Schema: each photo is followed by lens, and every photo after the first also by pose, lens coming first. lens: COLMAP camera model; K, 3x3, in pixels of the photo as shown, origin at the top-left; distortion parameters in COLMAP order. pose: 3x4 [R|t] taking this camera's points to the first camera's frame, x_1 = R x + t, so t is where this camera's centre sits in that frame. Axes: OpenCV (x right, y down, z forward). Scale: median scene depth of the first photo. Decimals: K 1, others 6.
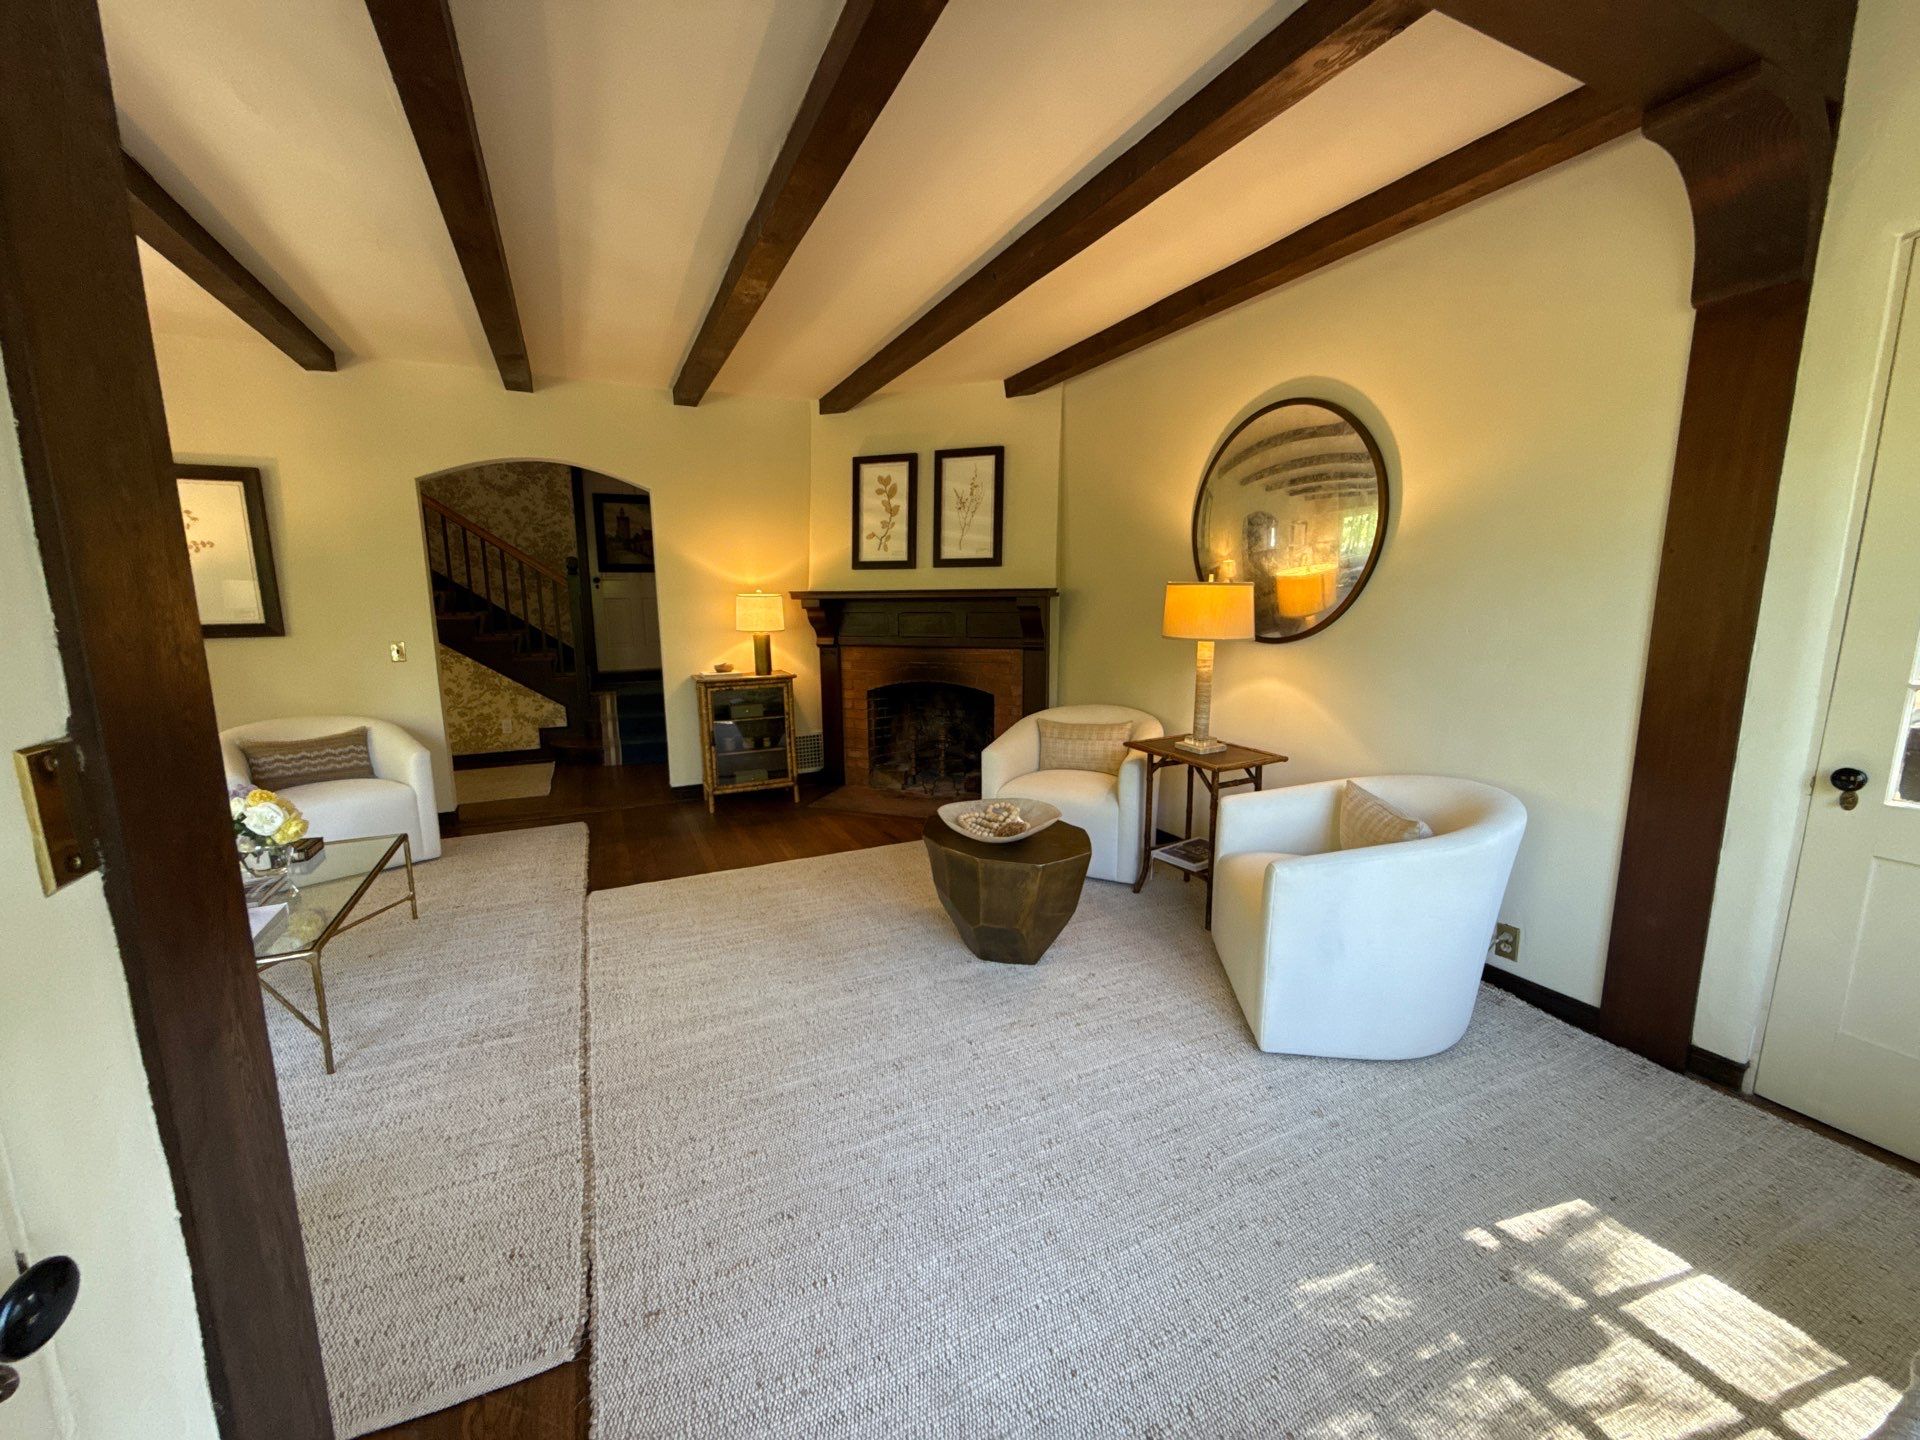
lens RADIAL K [[756.8, 0, 956.2], [0, 756.8, 726.2], [0, 0, 1]] dist [-0.010002, -0.000838]
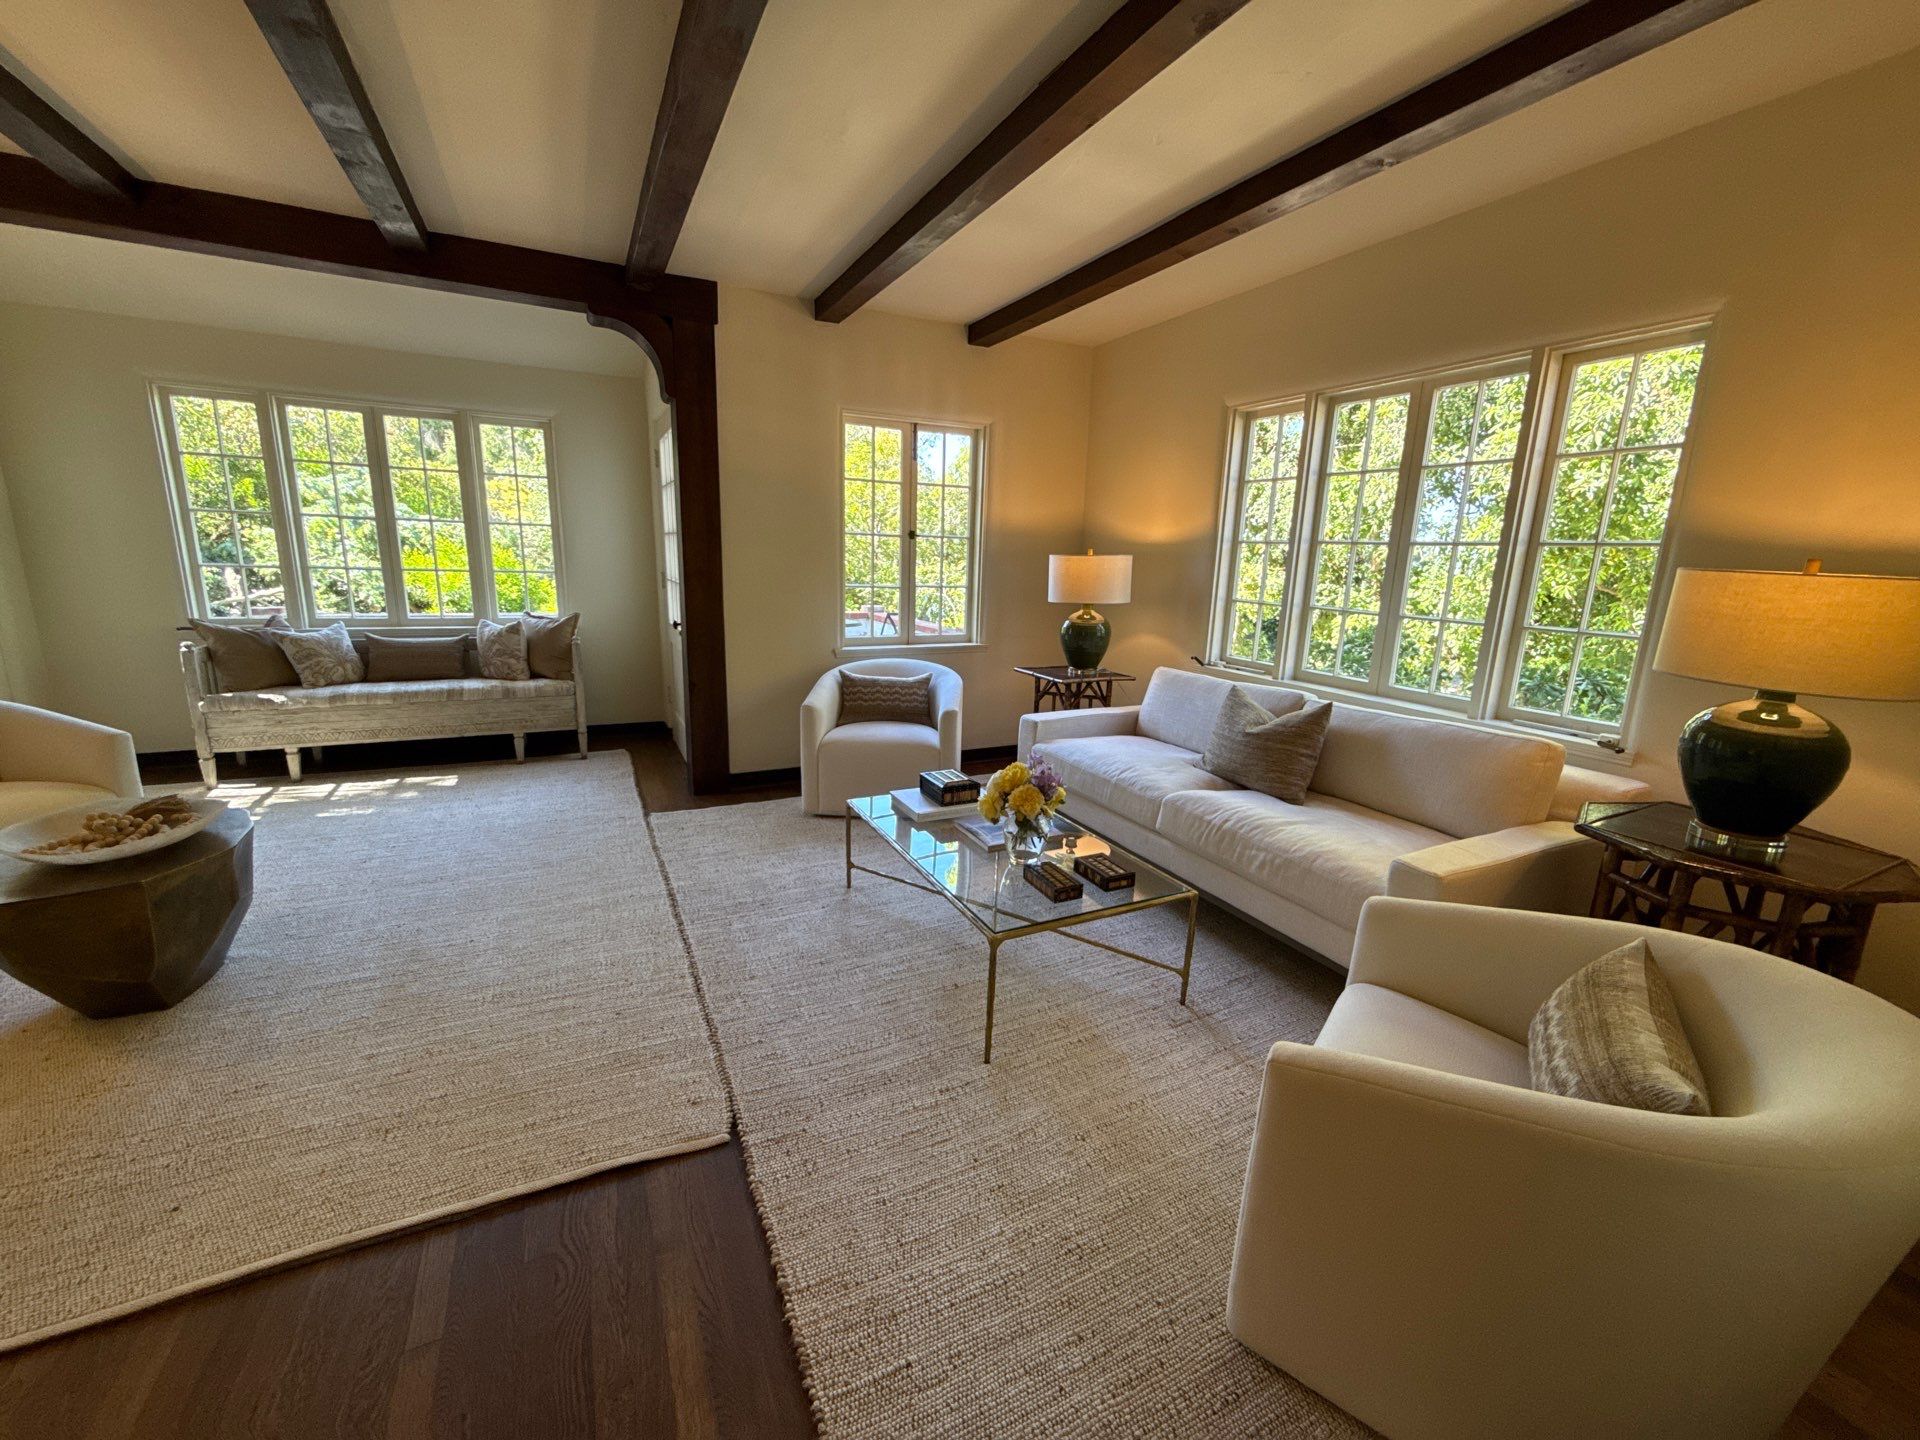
lens RADIAL K [[756.8, 0, 966.2], [0, 756.8, 723.6], [0, 0, 1]] dist [-0.010002, -0.000838]
pose [[-0.999459, -0.012165, -0.030560, -0.759506], [-0.022911, 0.924111, 0.381436, -0.277980], [0.023601, 0.381930, -0.923890, 1.666010]]
